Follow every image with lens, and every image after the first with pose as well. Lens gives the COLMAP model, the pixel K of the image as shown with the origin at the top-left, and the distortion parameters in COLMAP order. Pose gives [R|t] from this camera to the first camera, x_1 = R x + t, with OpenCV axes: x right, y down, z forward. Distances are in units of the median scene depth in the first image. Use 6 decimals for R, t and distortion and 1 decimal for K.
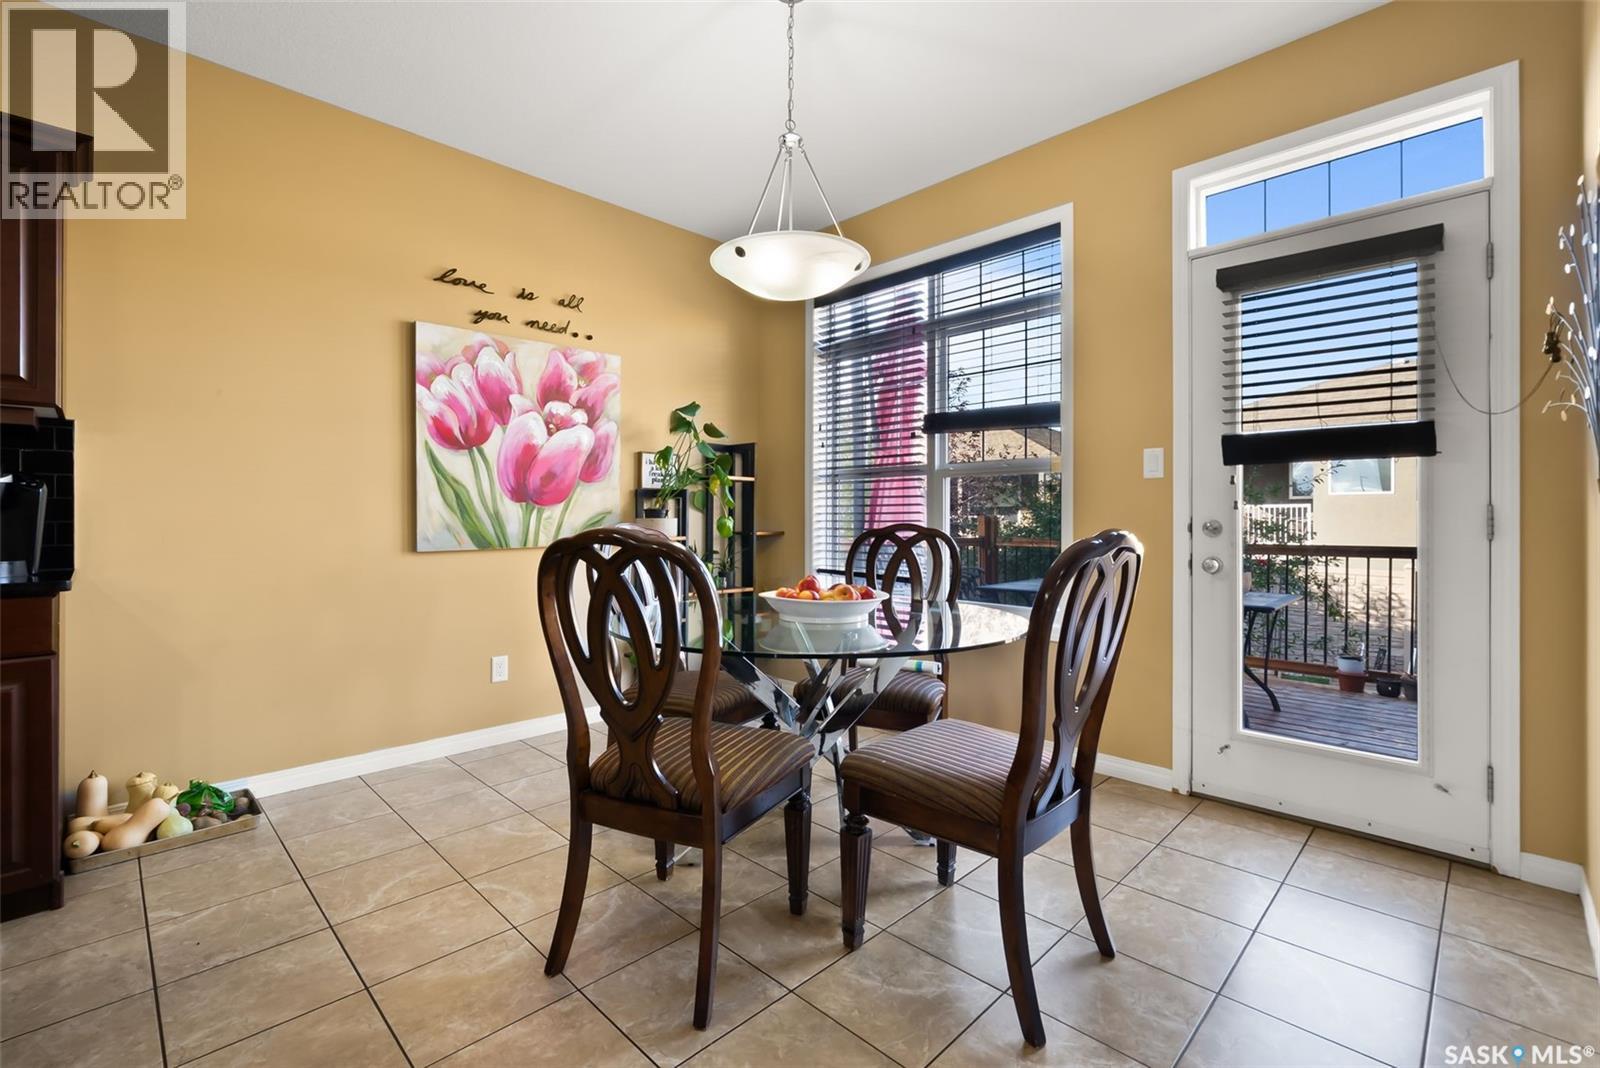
lens RADIAL K [[703.2, 0, 802.9], [0, 703.2, 520.7], [0, 0, 1]] dist [-0.002624, -0.000068]
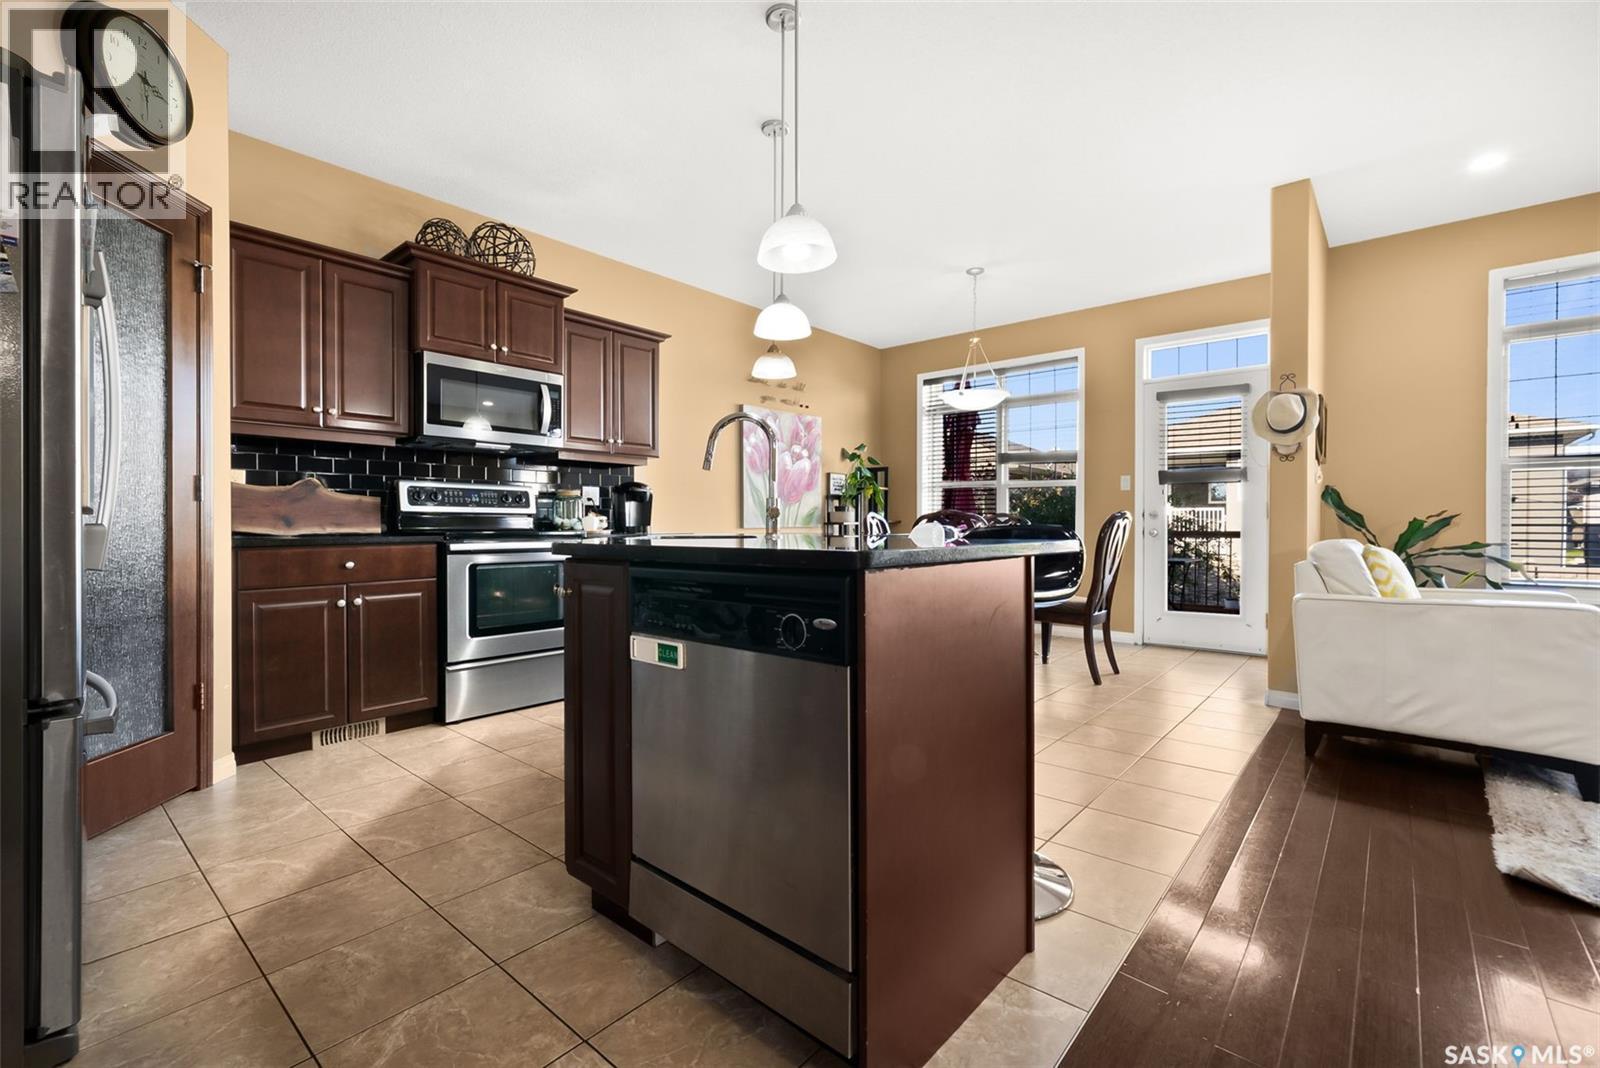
lens RADIAL K [[692.7, 0, 796.7], [0, 692.7, 528.3], [0, 0, 1]] dist [-0.001395, -0.000066]
pose [[0.997842, 0.001529, 0.065638, -0.579652], [-0.001942, 0.999979, 0.006238, 0.037943], [-0.065627, -0.006352, 0.997824, -0.933540]]
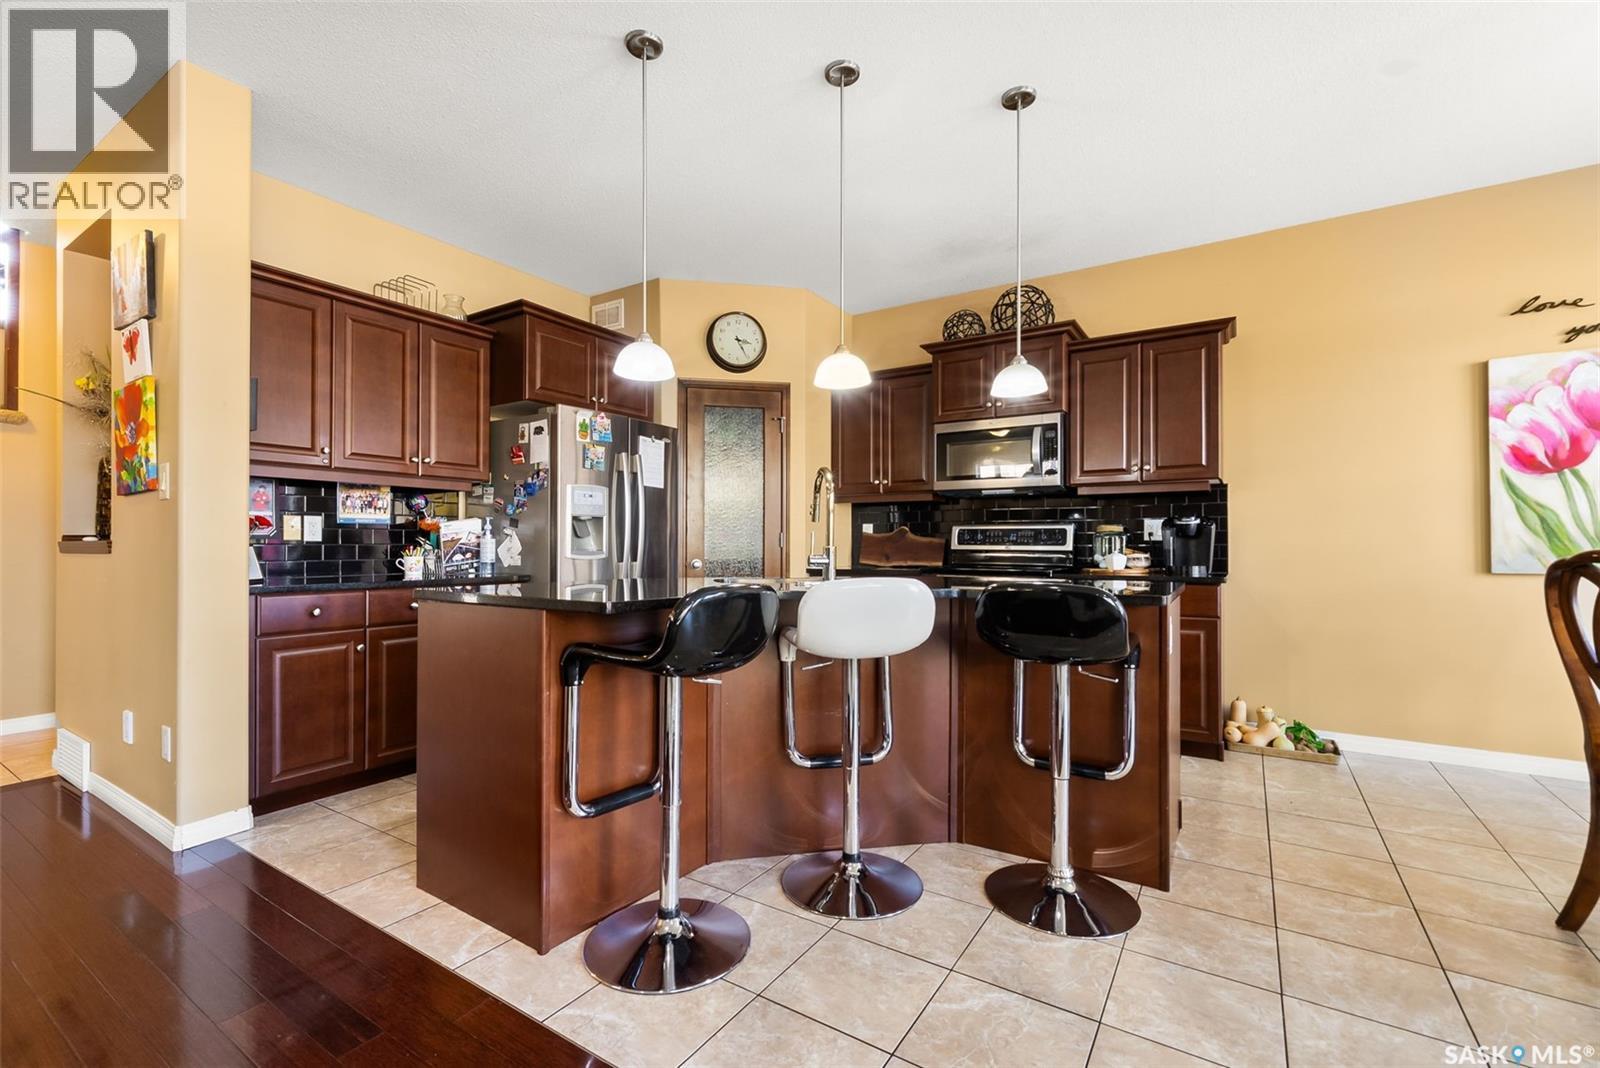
lens RADIAL K [[699.6, 0, 778.0], [0, 699.6, 534.5], [0, 0, 1]] dist [-0.000345, 0.000630]
pose [[0.190510, -0.011683, -0.981616, 0.323078], [-0.001948, 0.999923, -0.012279, 0.000119], [0.981683, 0.004252, 0.190472, -0.305013]]
